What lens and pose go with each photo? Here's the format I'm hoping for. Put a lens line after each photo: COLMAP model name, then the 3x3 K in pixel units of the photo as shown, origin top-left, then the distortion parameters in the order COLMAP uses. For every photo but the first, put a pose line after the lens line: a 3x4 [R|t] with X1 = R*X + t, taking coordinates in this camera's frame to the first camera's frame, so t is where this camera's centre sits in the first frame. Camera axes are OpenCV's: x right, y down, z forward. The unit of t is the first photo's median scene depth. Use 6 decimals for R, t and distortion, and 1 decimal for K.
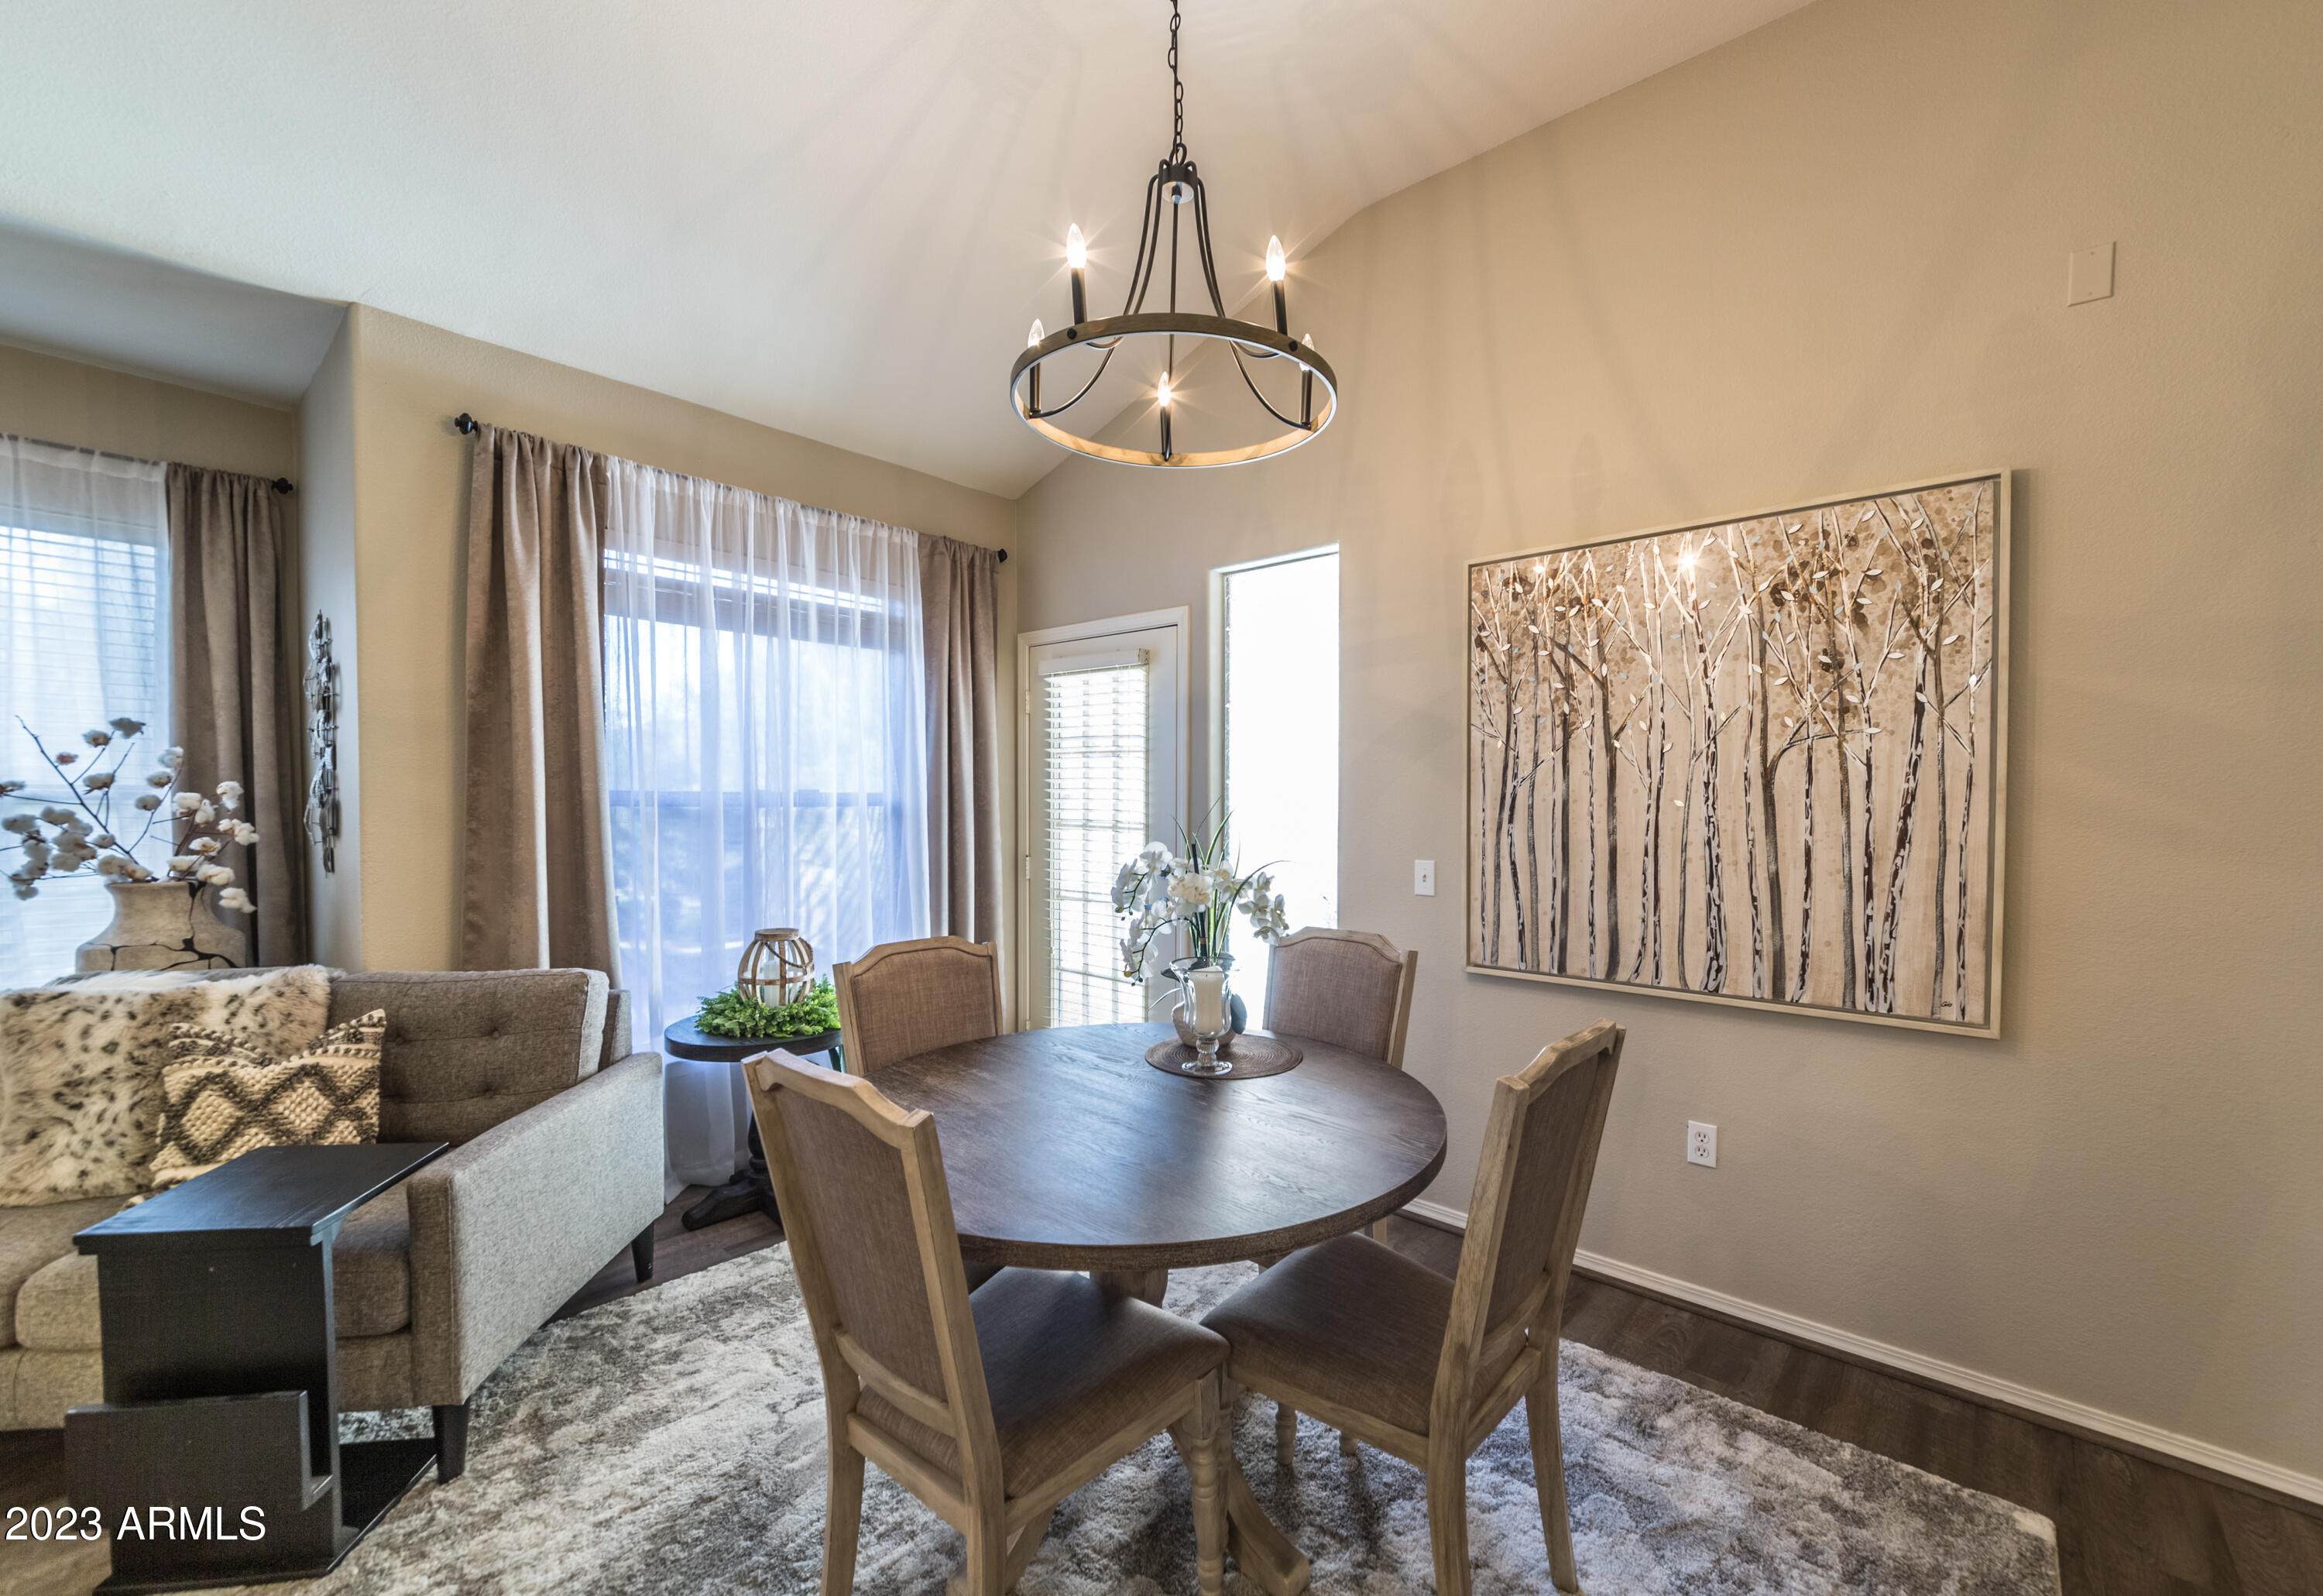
lens RADIAL K [[932.6, 0, 1198.7], [0, 932.6, 822.7], [0, 0, 1]] dist [-0.007396, -0.000356]
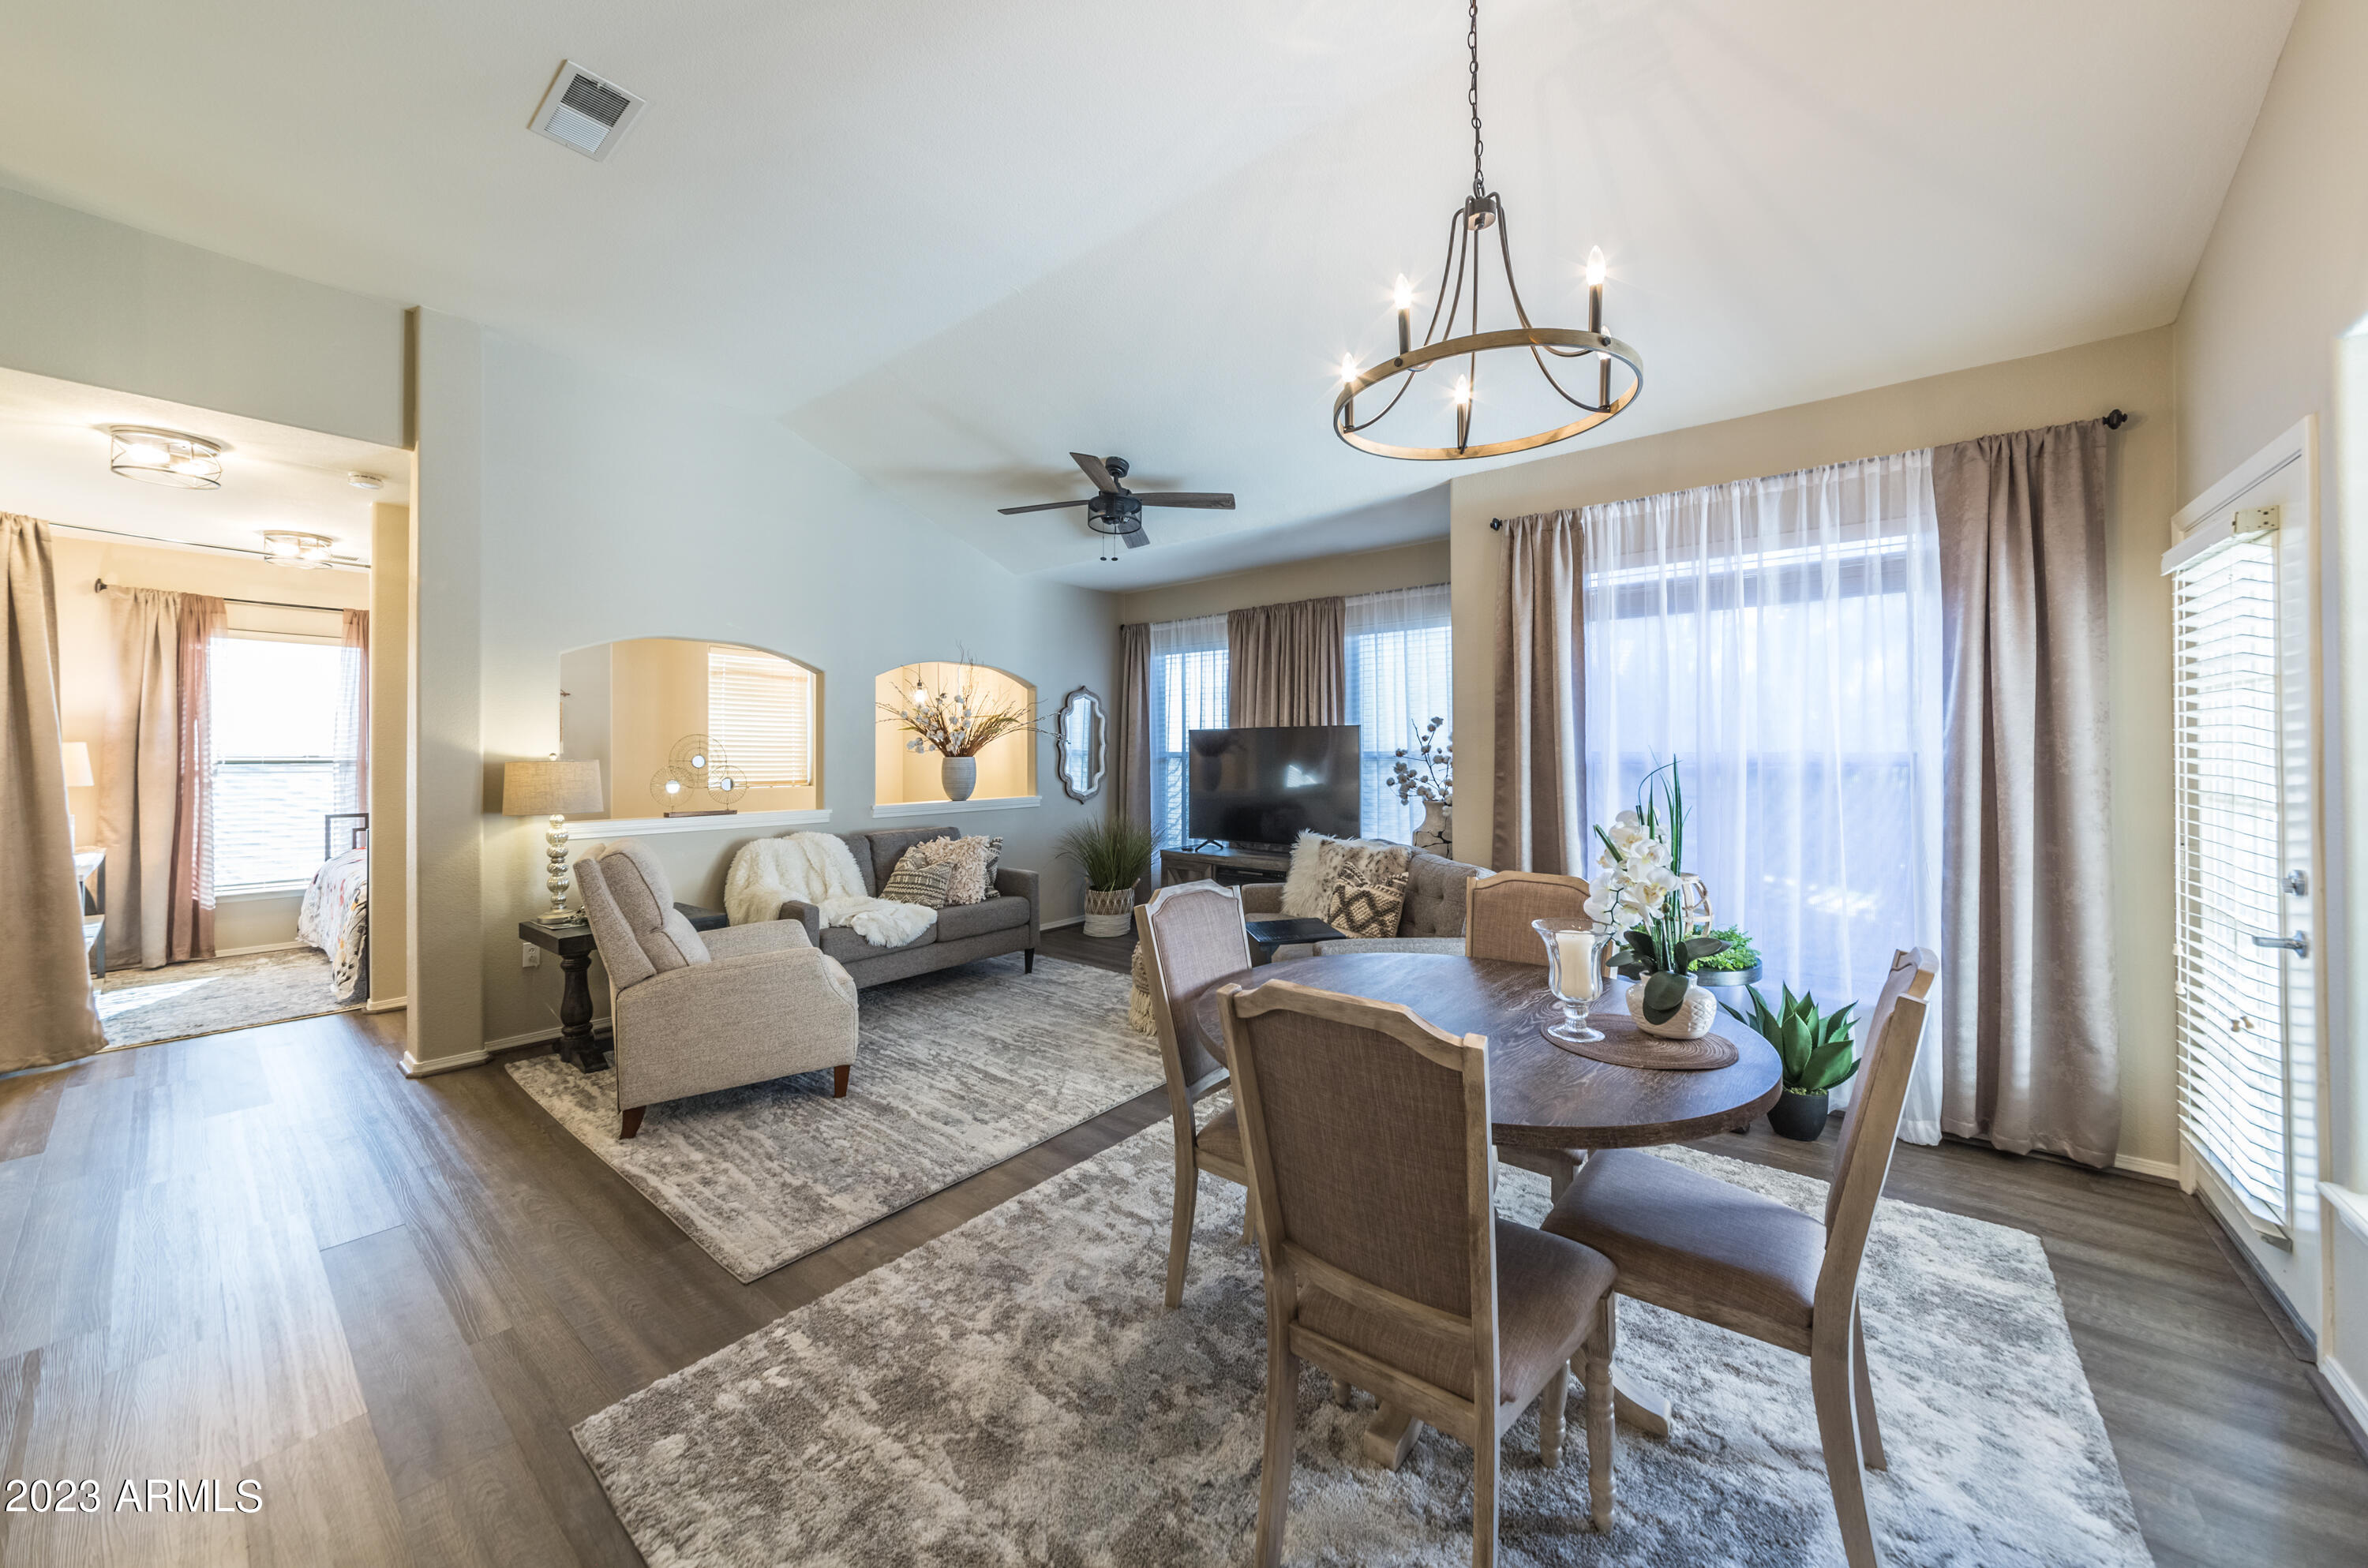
lens RADIAL K [[835.8, 0, 1149.1], [0, 835.8, 749.9], [0, 0, 1]] dist [-0.014587, 0.004219]
pose [[-0.000048, -0.008620, -0.999963, 0.675239], [-0.028947, 0.999544, -0.008615, -0.009973], [0.999581, 0.028946, -0.000298, 0.426180]]
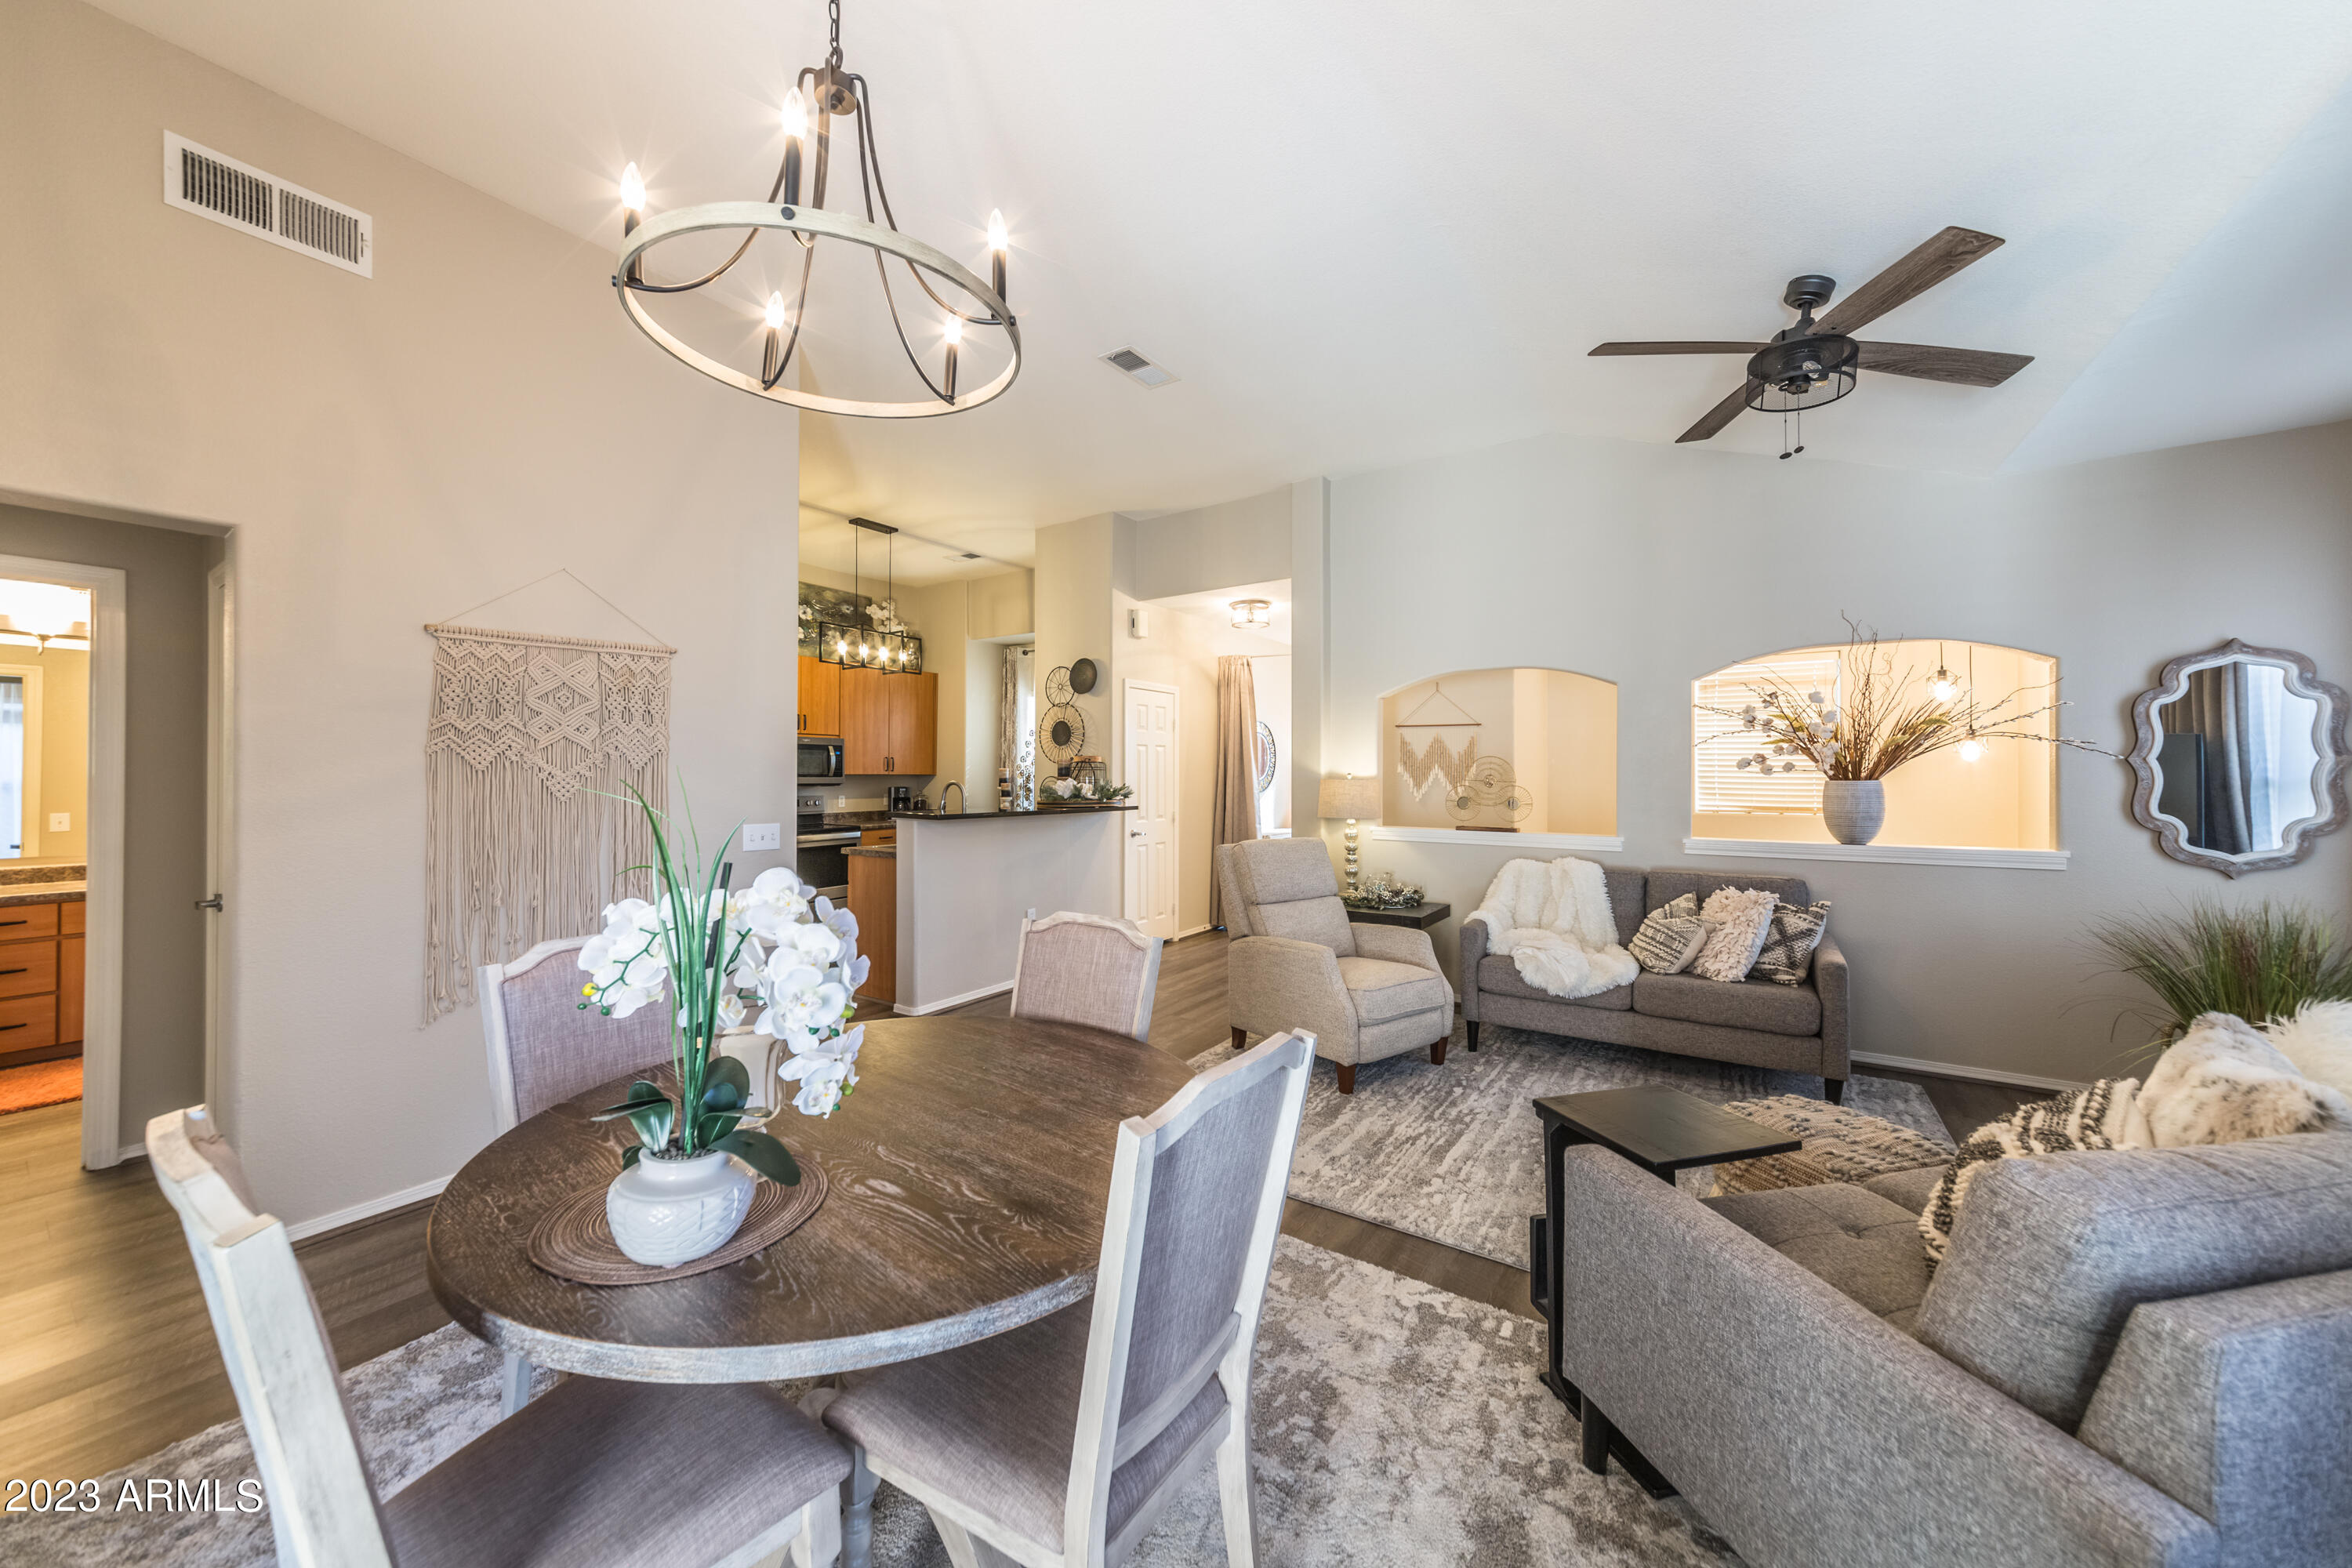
lens RADIAL K [[830.3, 0, 1201.8], [0, 830.3, 770.2], [0, 0, 1]] dist [-0.014587, 0.004219]
pose [[-0.991167, -0.007414, -0.132415, -0.189827], [-0.010911, 0.999610, 0.025700, -0.039379], [0.132173, 0.026918, -0.990861, 1.271449]]
